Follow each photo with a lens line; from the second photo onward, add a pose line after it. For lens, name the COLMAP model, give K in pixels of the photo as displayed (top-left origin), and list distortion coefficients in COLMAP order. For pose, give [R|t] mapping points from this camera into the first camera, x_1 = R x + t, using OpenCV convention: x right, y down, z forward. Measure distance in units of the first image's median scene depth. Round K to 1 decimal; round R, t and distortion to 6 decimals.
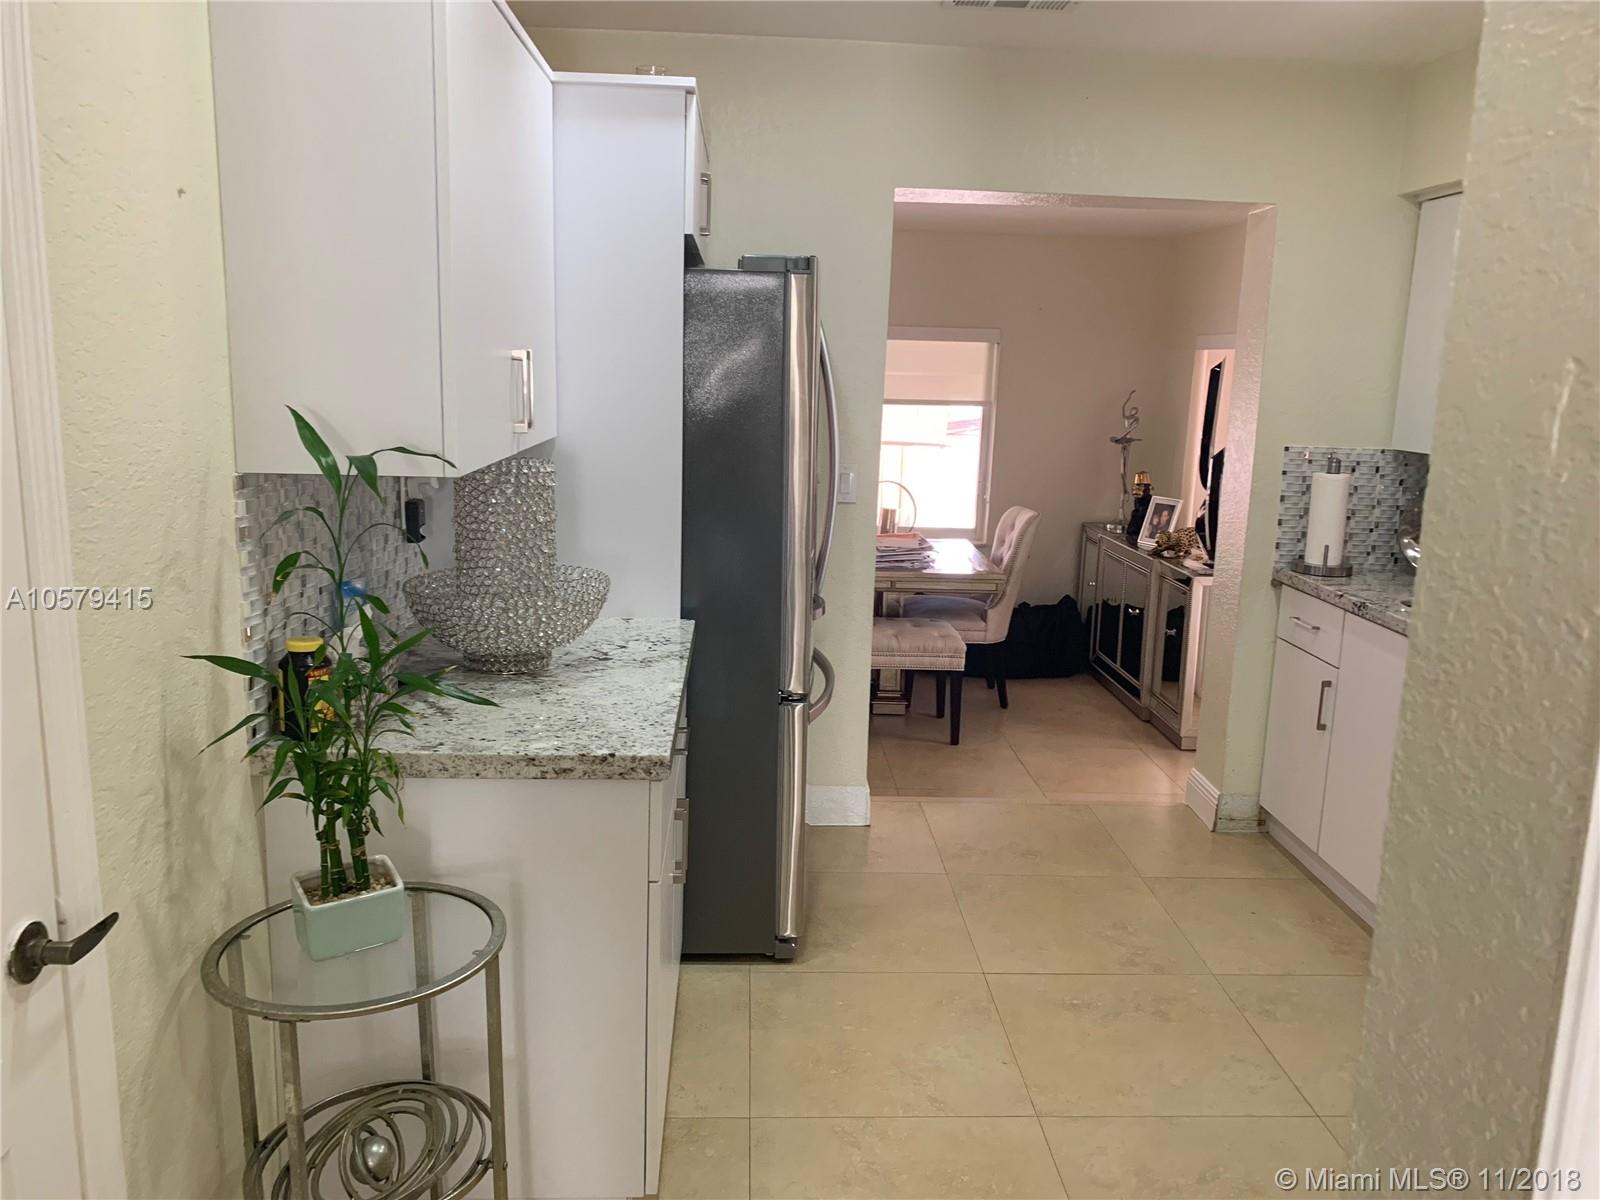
lens RADIAL K [[1225.0, 0, 794.4], [0, 1225.0, 578.7], [0, 0, 1]] dist [0.067734, -0.098236]
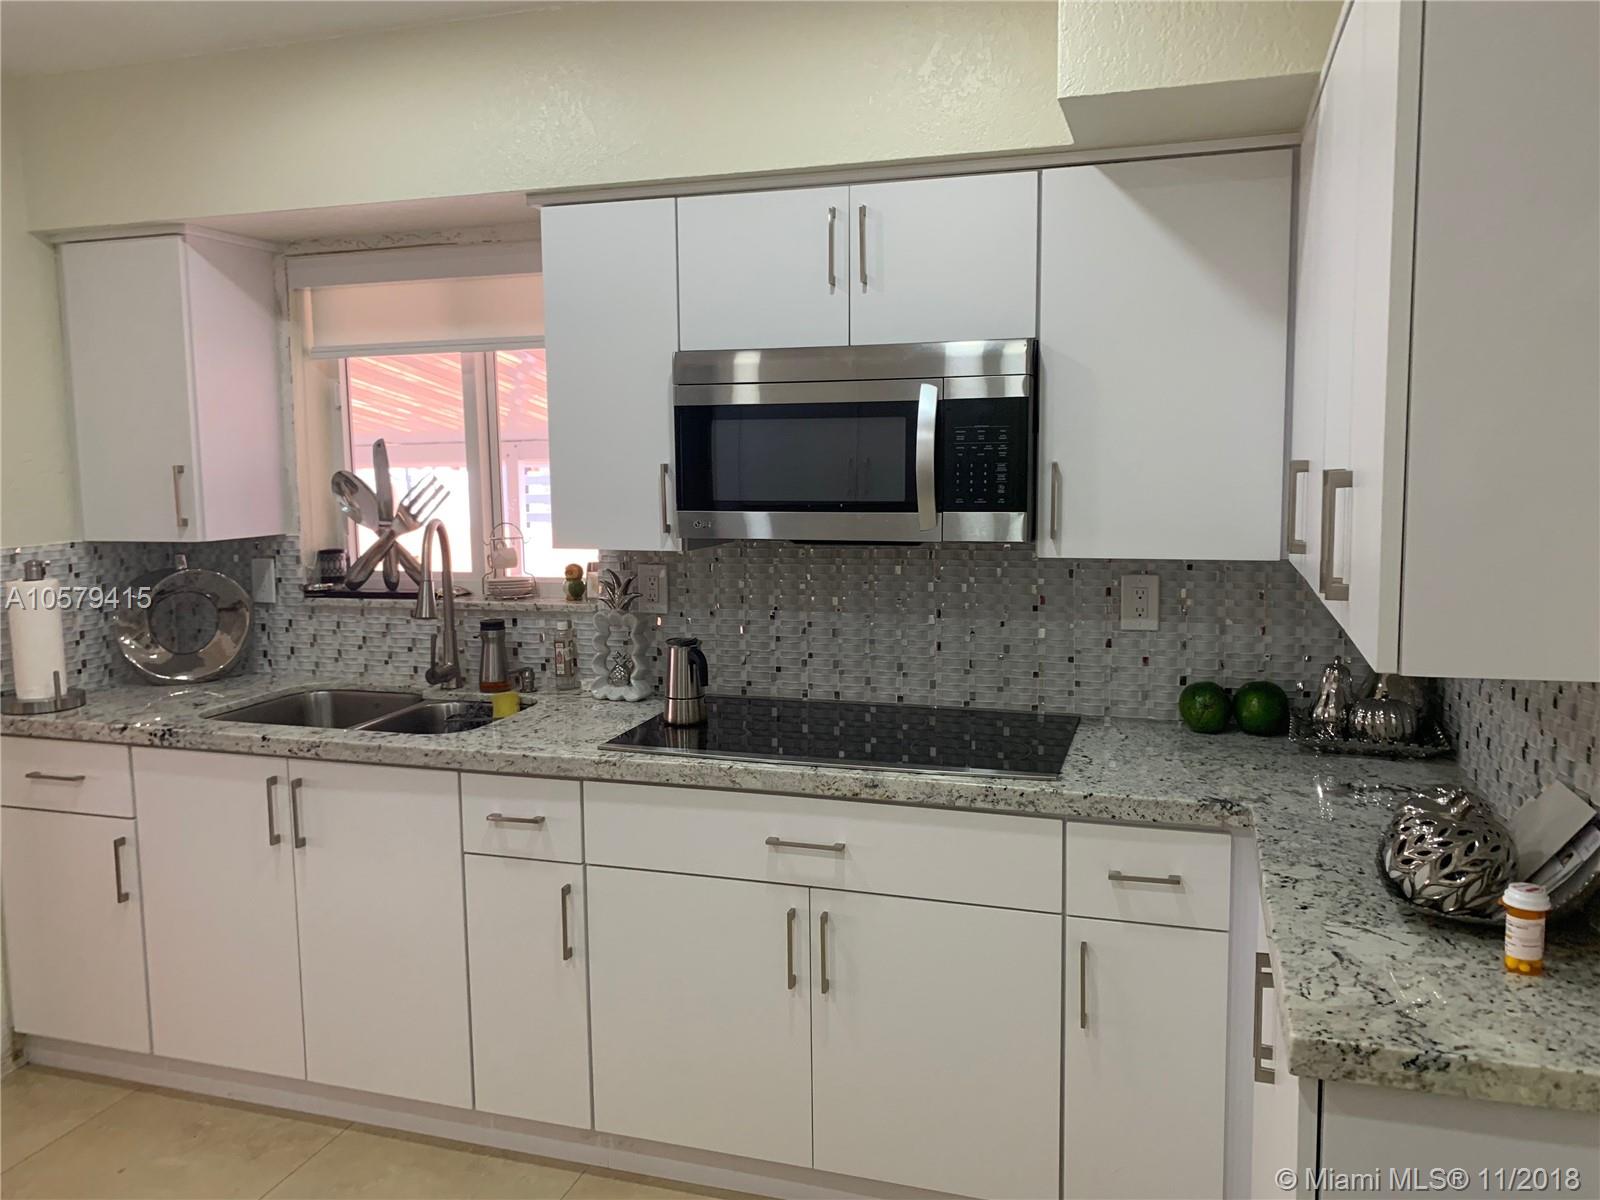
lens RADIAL K [[1225.0, 0, 794.4], [0, 1225.0, 578.7], [0, 0, 1]] dist [0.067734, -0.098236]
pose [[0.344865, -0.135656, 0.928798, -0.123073], [0.188249, 0.979394, 0.073149, -0.053015], [-0.919582, 0.149619, 0.363296, 0.279907]]
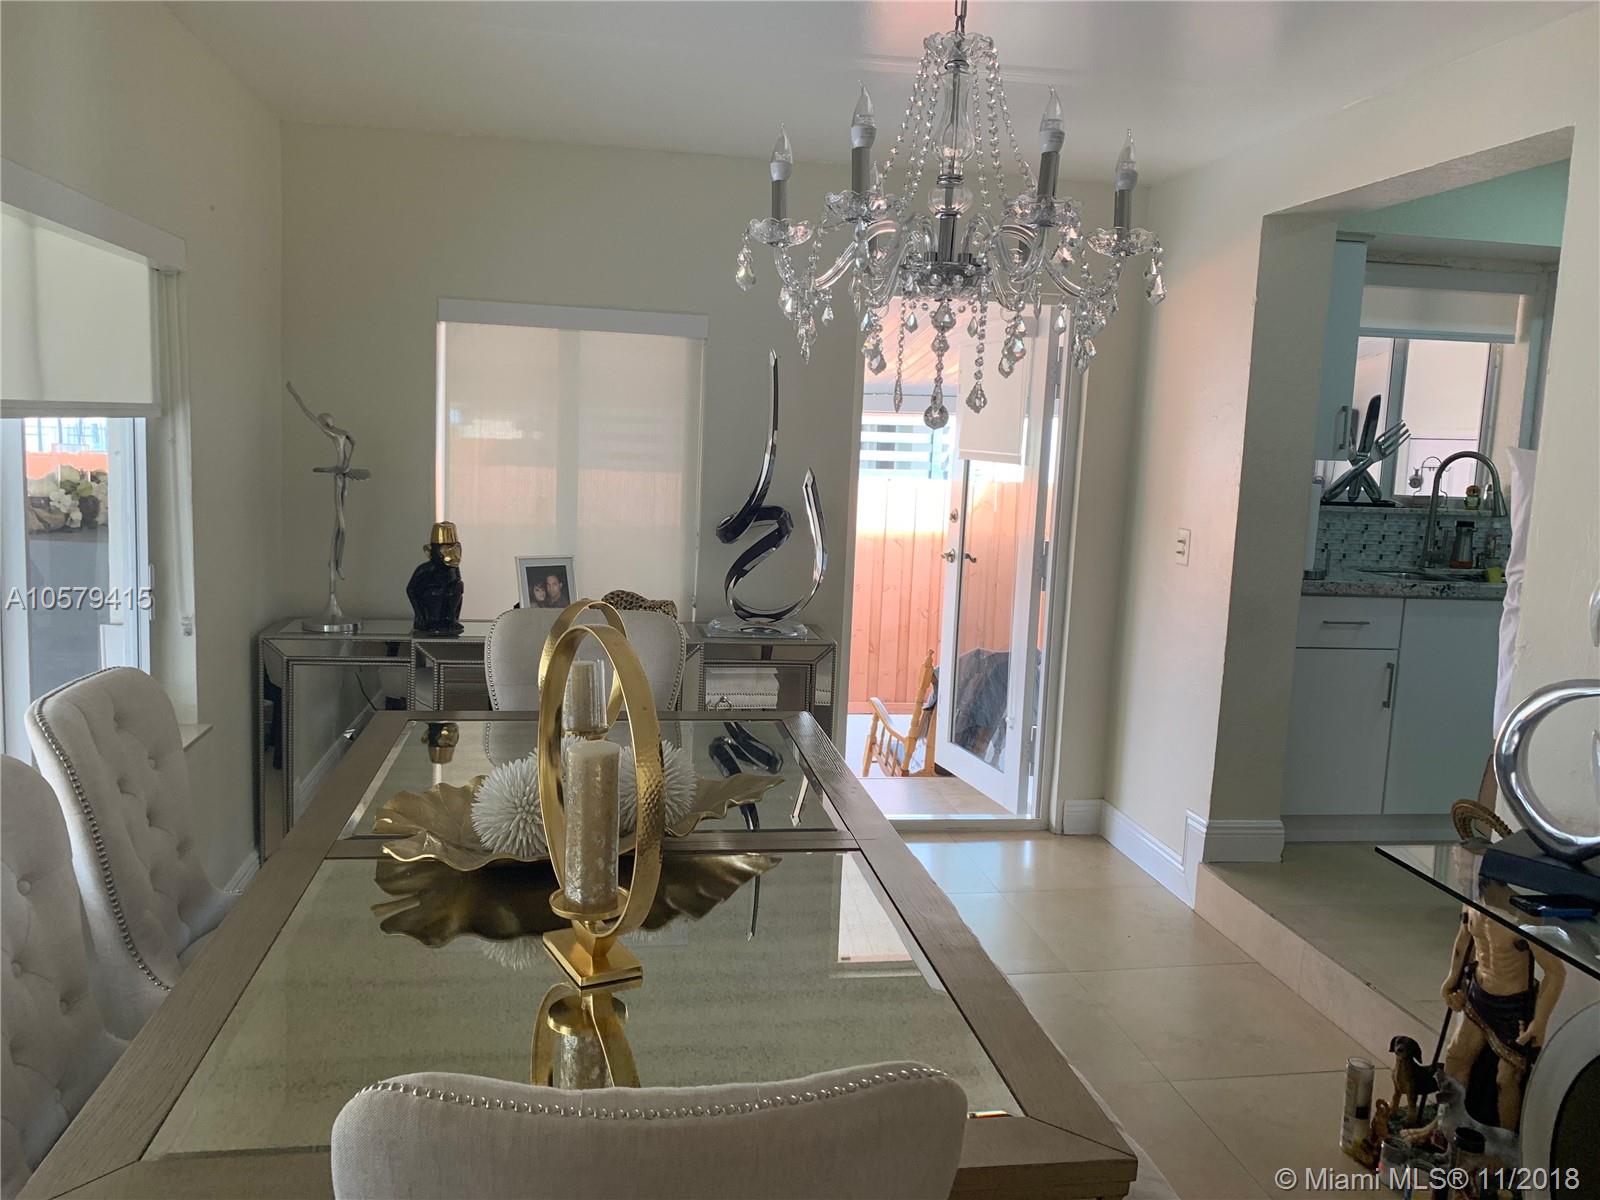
lens RADIAL K [[1225.0, 0, 794.4], [0, 1225.0, 578.7], [0, 0, 1]] dist [0.067734, -0.098236]
pose [[-0.138791, -0.158146, 0.977613, -0.560019], [0.125001, 0.976474, 0.175708, -0.247823], [-0.982401, 0.146589, -0.115757, 1.570705]]
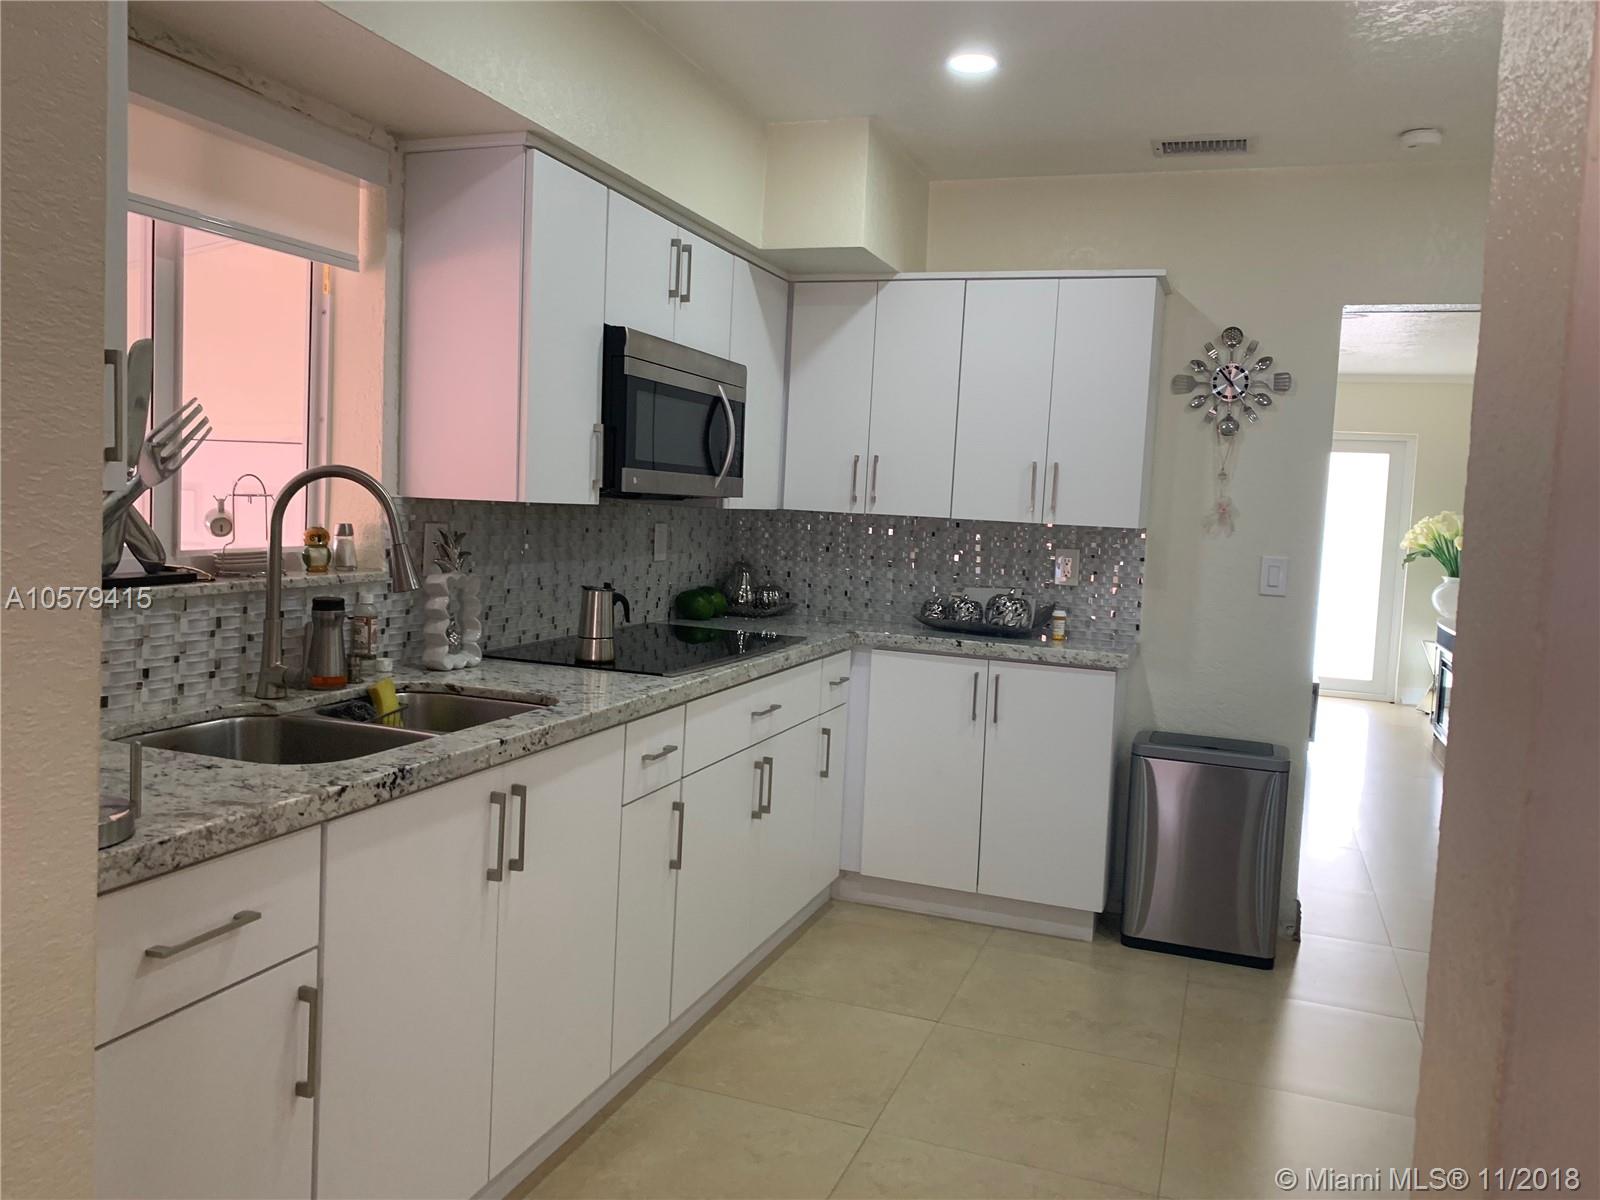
lens RADIAL K [[1225.0, 0, 794.4], [0, 1225.0, 578.7], [0, 0, 1]] dist [0.067734, -0.098236]
pose [[-0.922193, -0.099916, 0.373599, 0.100716], [-0.008562, 0.971086, 0.238575, -0.168252], [-0.386635, 0.216813, -0.896385, 1.241725]]
